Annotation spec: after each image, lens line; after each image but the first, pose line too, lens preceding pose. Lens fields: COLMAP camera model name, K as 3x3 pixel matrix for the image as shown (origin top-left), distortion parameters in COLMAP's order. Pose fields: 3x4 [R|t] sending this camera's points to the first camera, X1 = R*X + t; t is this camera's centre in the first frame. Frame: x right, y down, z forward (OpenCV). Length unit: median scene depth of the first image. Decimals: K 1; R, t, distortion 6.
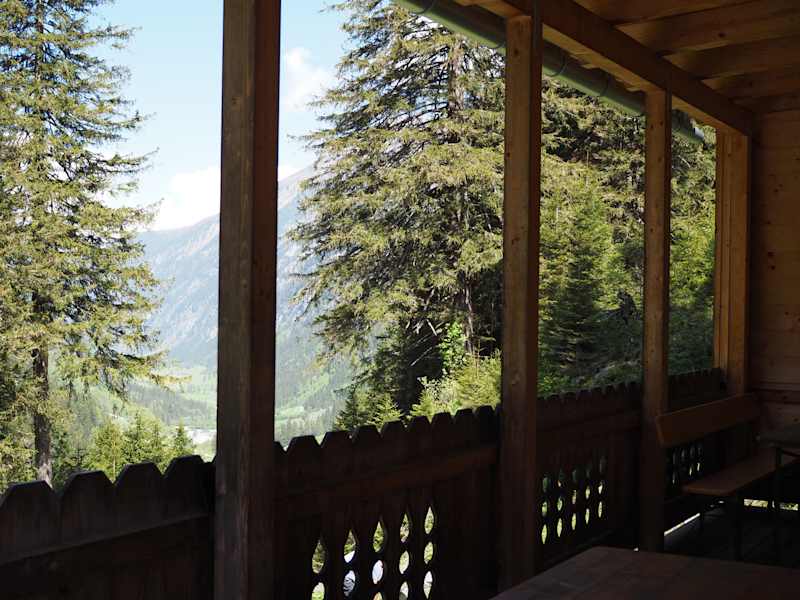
lens RADIAL K [[1139.9, 0, 399.8], [0, 1139.9, 299.4], [0, 0, 1]] dist [-0.094790, 0.000000]
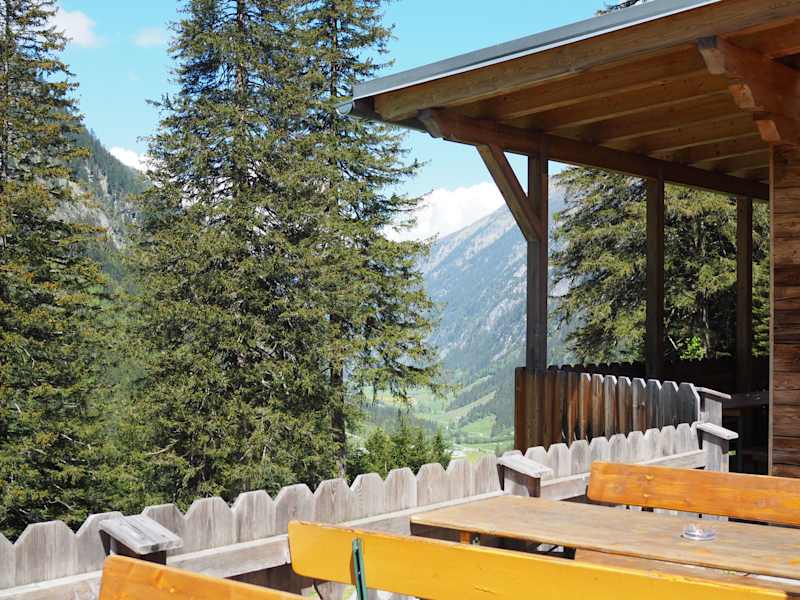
lens RADIAL K [[1139.9, 0, 400.4], [0, 1139.9, 300.8], [0, 0, 1]] dist [-0.094790, 0.000000]
pose [[0.980079, -0.008582, -0.198423, -0.013245], [0.005256, 0.999837, -0.017284, 0.001263], [0.198539, 0.015897, 0.979964, -0.153774]]
